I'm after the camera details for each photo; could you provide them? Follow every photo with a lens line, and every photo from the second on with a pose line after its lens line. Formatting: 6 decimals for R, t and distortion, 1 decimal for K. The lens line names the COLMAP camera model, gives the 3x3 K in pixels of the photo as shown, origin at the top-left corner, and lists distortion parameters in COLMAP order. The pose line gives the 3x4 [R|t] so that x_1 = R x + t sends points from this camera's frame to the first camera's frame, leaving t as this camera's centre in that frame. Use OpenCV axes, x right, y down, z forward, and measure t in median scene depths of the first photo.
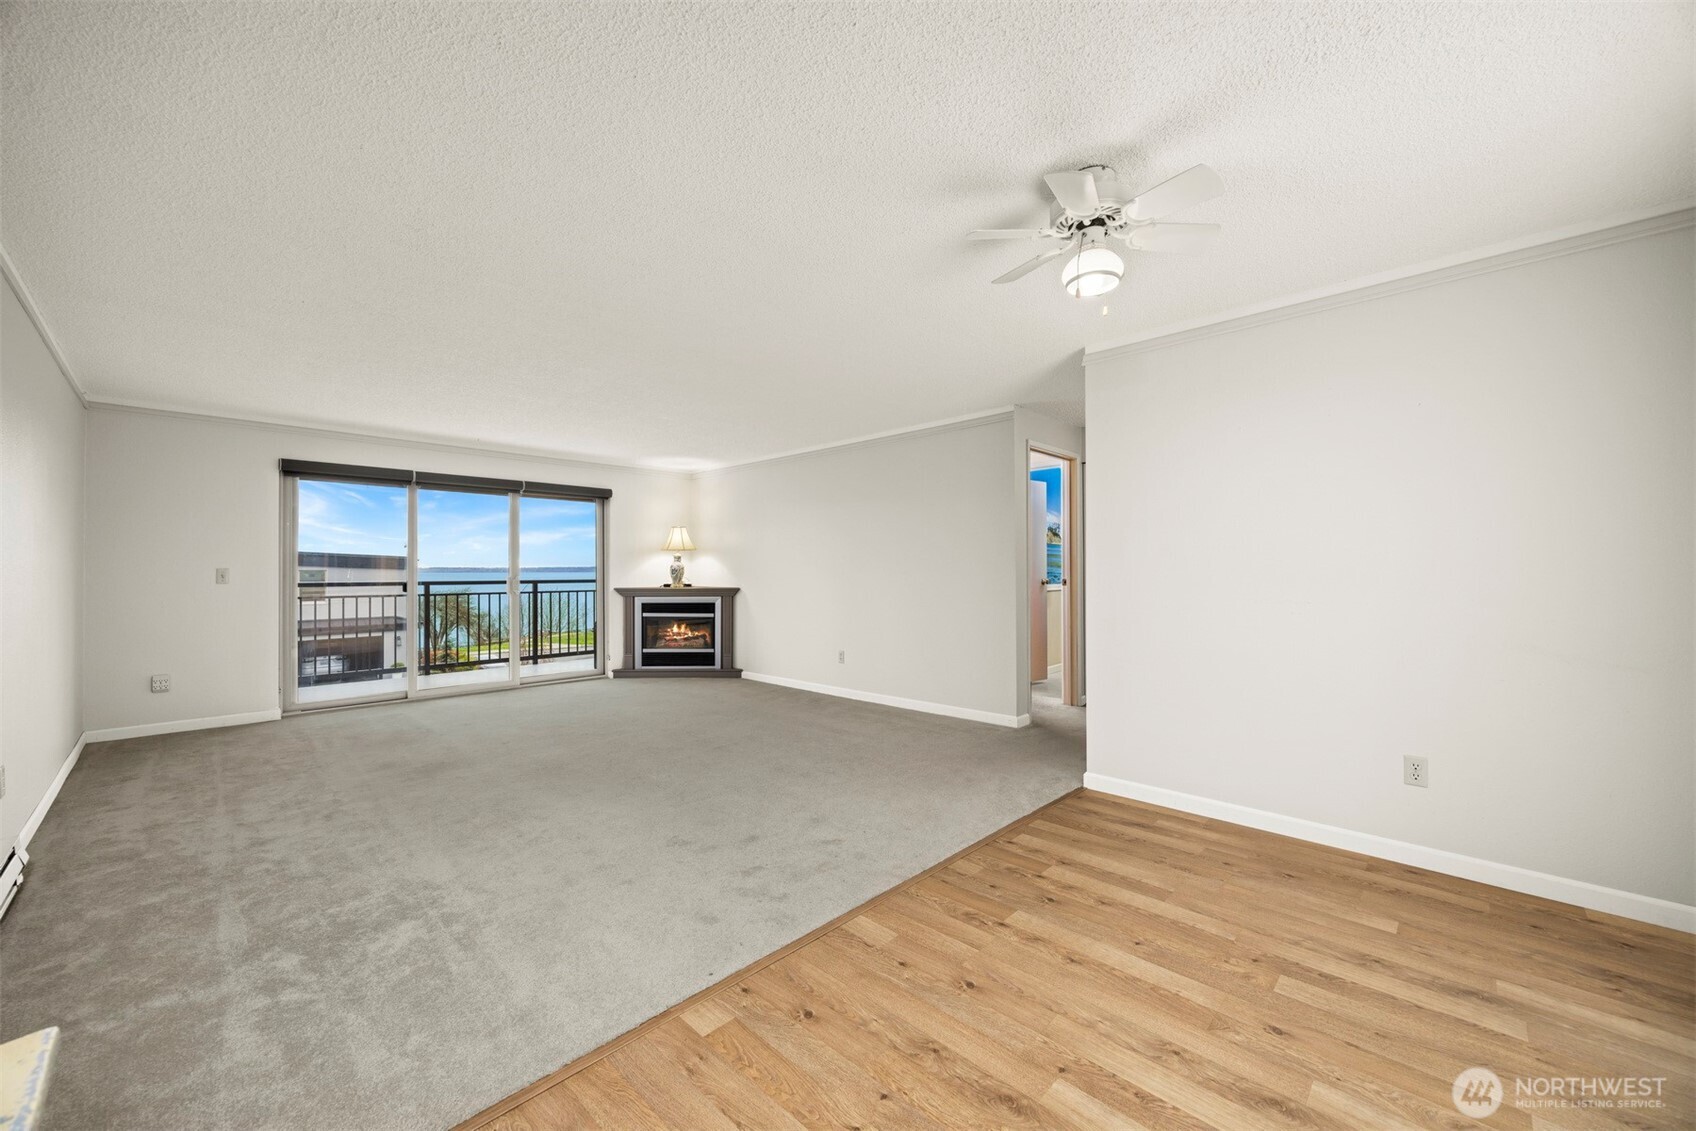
lens RADIAL K [[646.7, 0, 853.4], [0, 646.7, 569.1], [0, 0, 1]] dist [-0.003741, -0.000373]
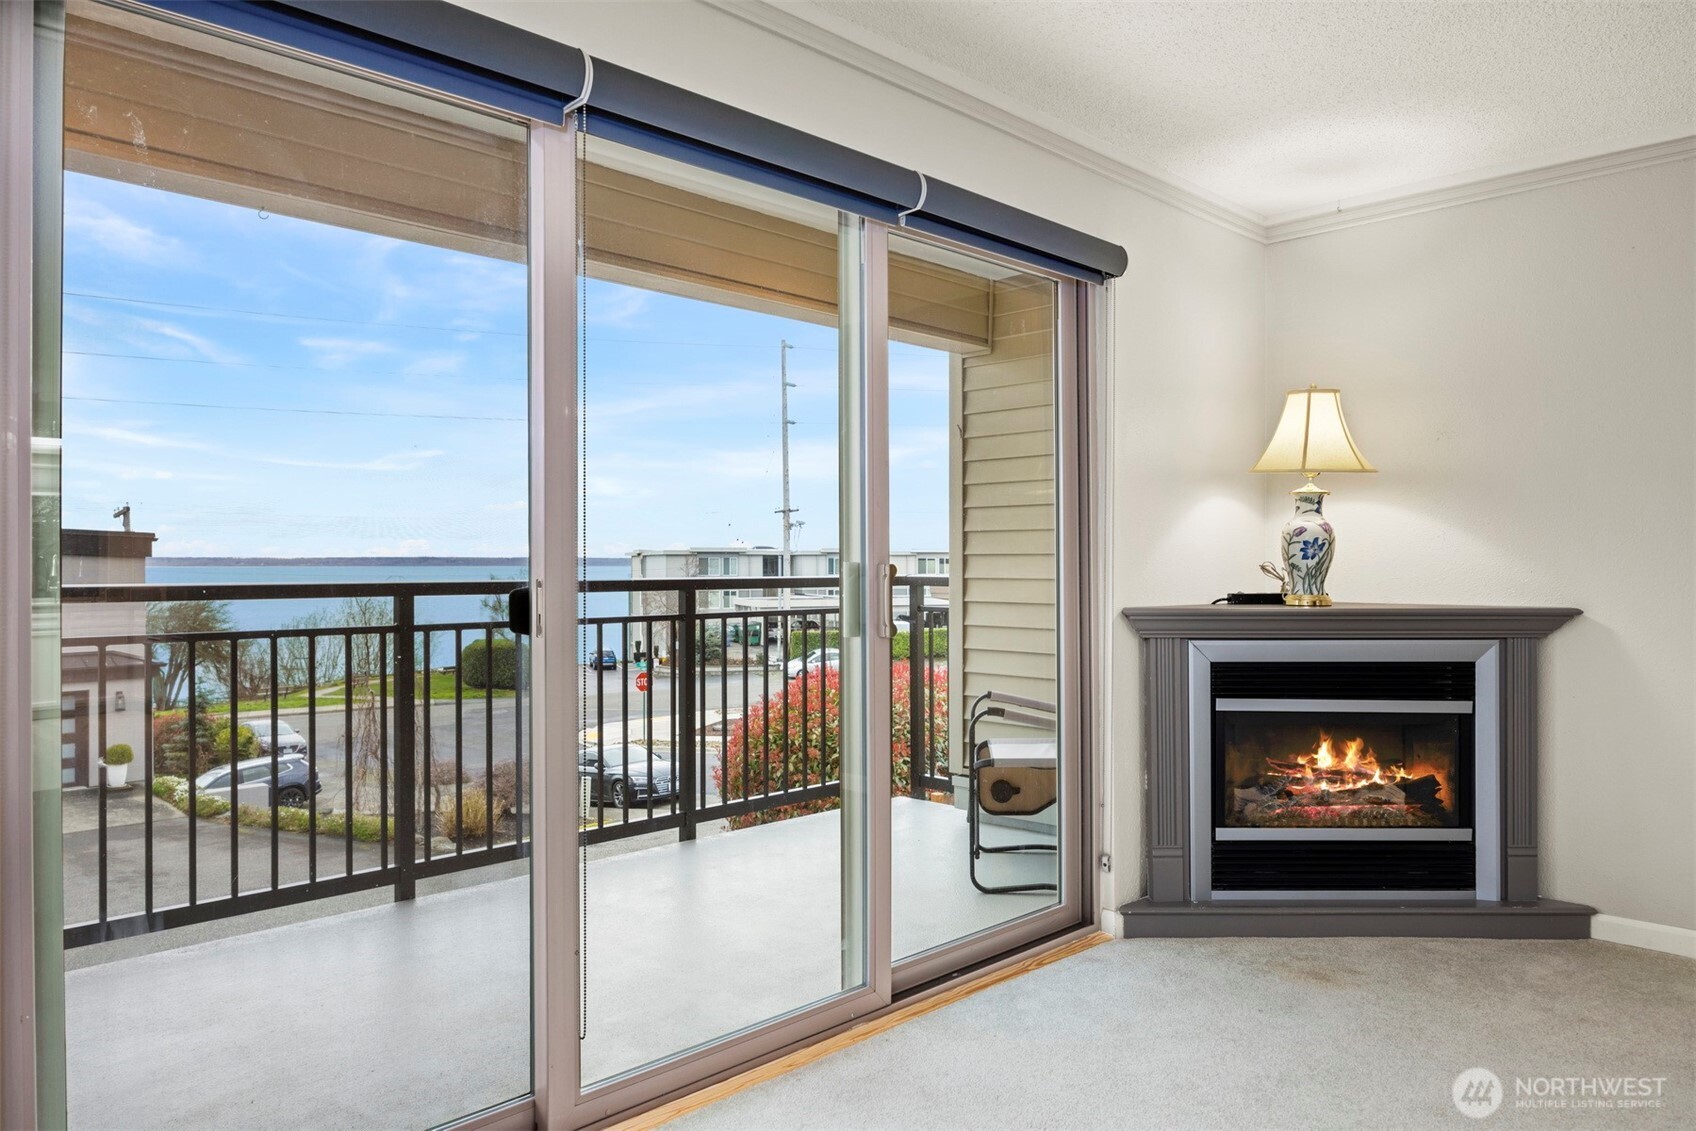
lens RADIAL K [[1145.3, 0, 854.8], [0, 1145.3, 565.8], [0, 0, 1]] dist [-0.003150, -0.000103]
pose [[0.999786, 0.001837, -0.020588, -0.472995], [-0.001749, 0.999989, 0.004257, 0.009231], [0.020596, -0.004220, 0.999779, 0.509891]]
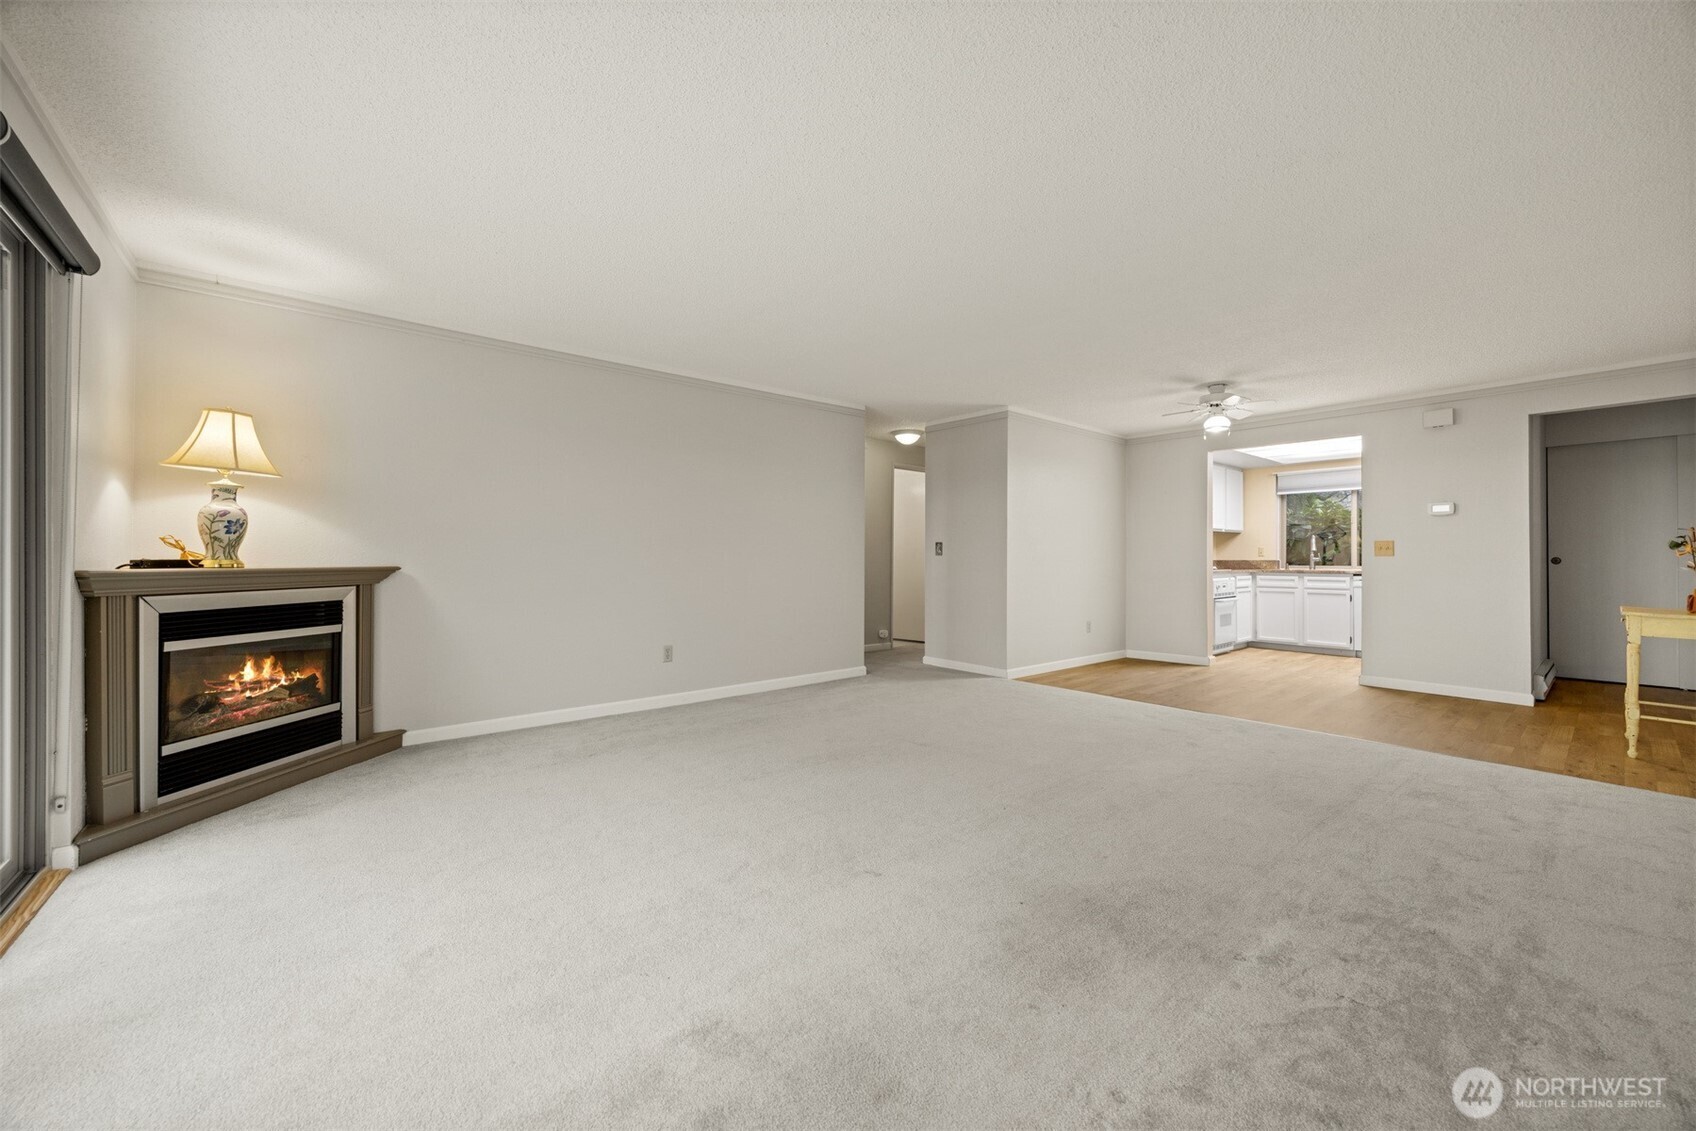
lens RADIAL K [[654.0, 0, 852.1], [0, 654.0, 555.3], [0, 0, 1]] dist [-0.001280, 0.000032]
pose [[0.097786, 0.008689, 0.995170, -0.641681], [-0.006465, 0.999946, -0.008096, 0.021979], [-0.995186, -0.005642, 0.097837, 0.603724]]
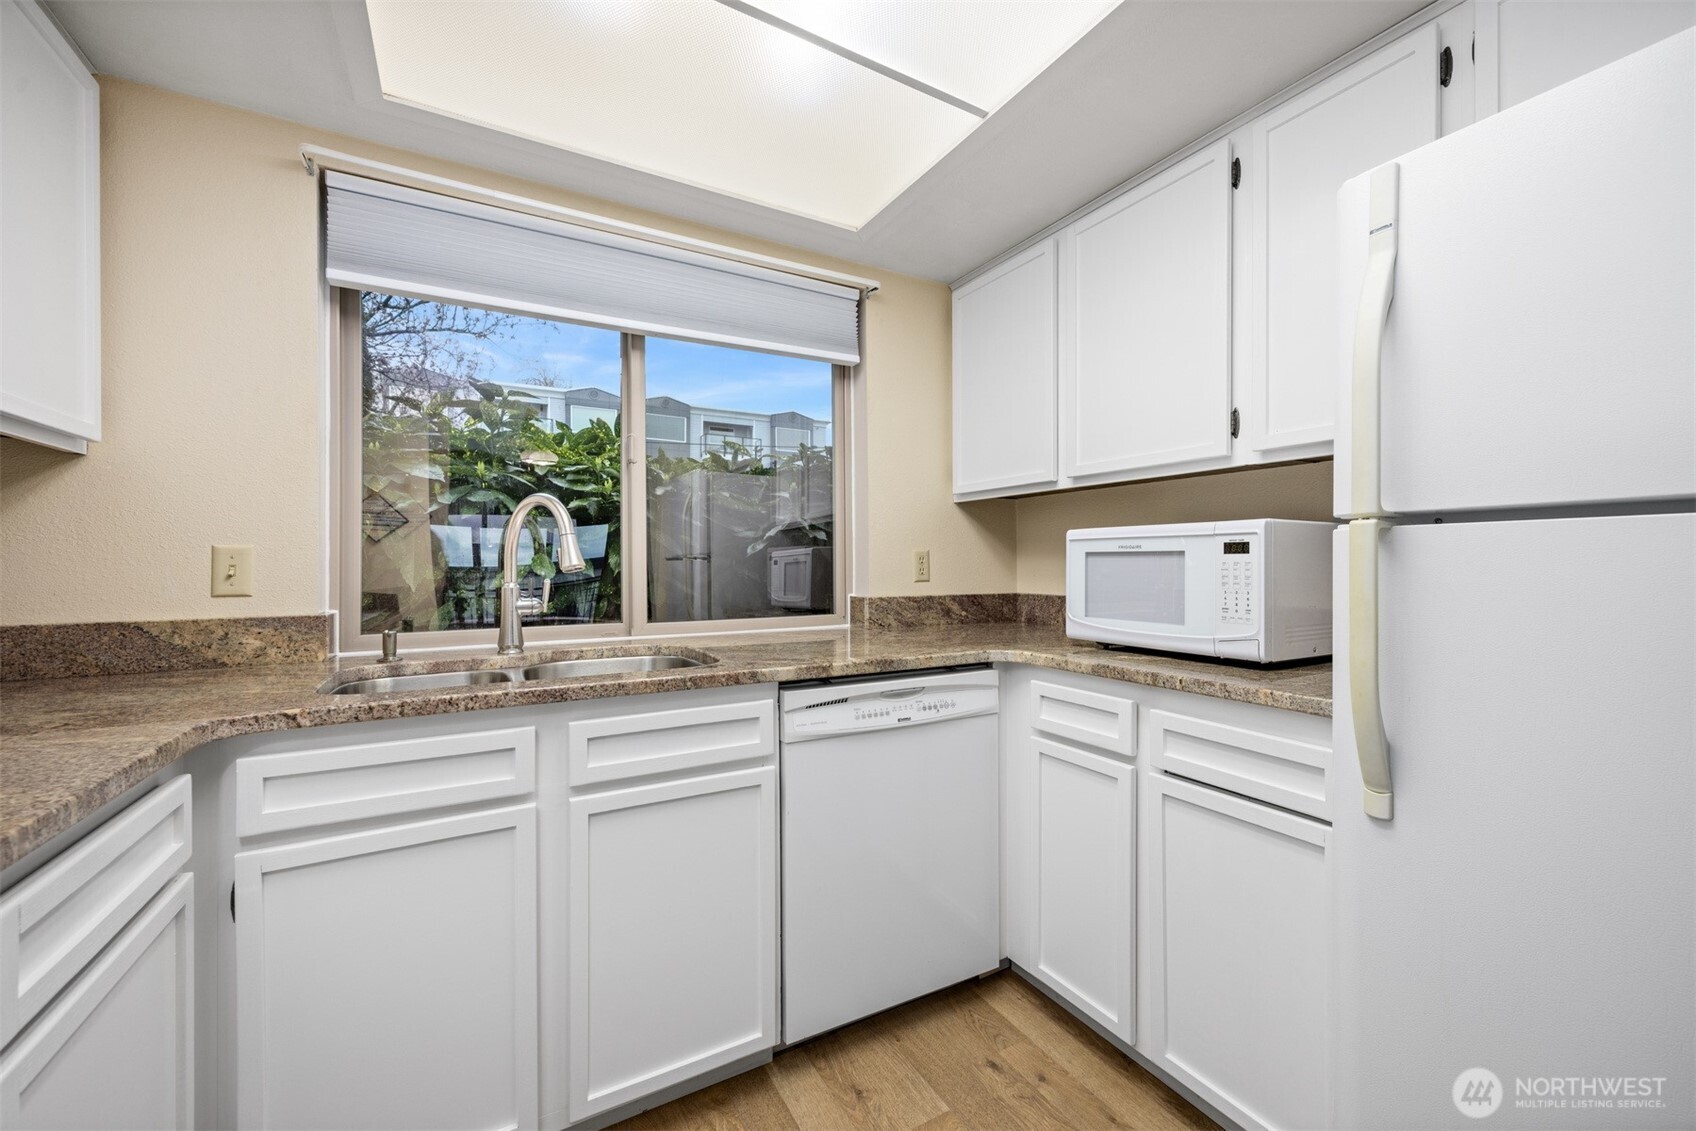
lens RADIAL K [[673.7, 0, 848.0], [0, 673.7, 565.5], [0, 0, 1]] dist [0.001443, 0.000202]
pose [[-0.957576, 0.007929, 0.288071, 0.332972], [0.007225, 0.999968, -0.003509, 0.002288], [-0.288090, -0.001279, -0.957603, 0.144440]]
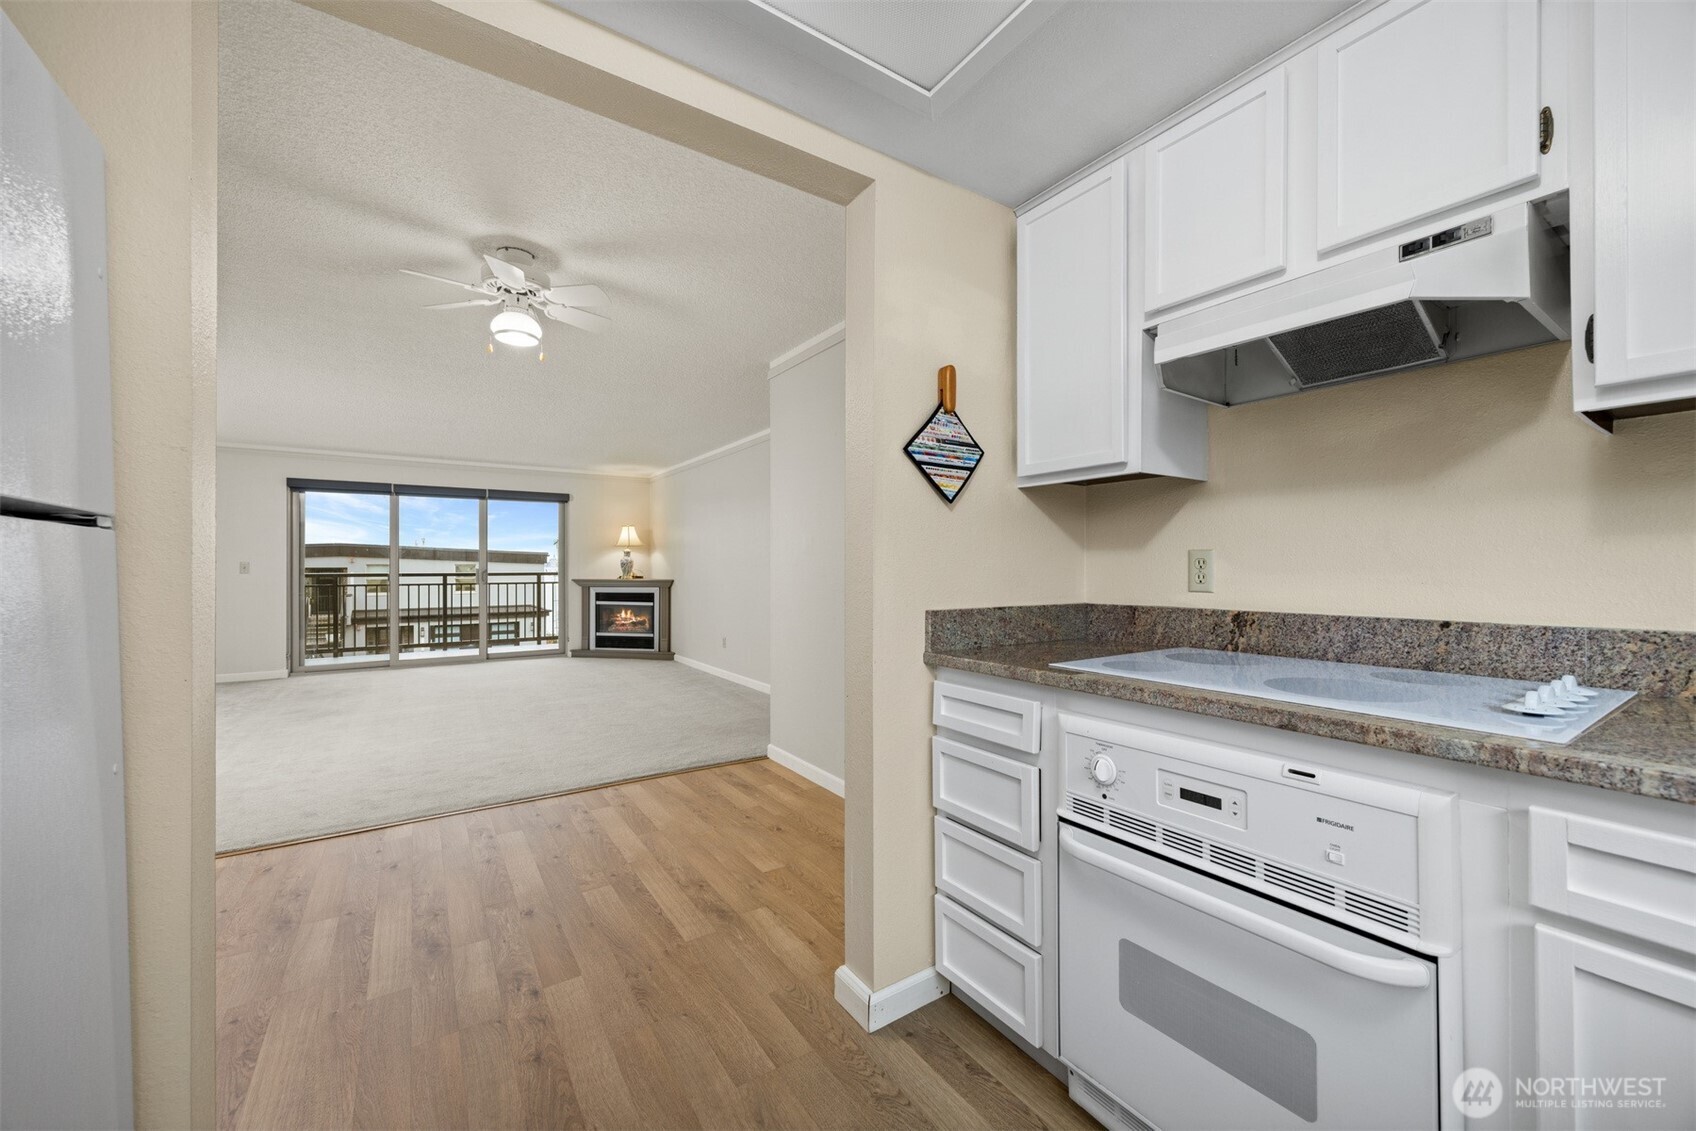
lens RADIAL K [[646.7, 0, 853.4], [0, 646.7, 569.1], [0, 0, 1]] dist [-0.003741, -0.000373]
pose [[0.978938, 0.001954, -0.204148, 0.359645], [-0.000358, 0.999969, 0.007856, 0.001620], [0.204157, -0.007617, 0.978908, -0.032497]]
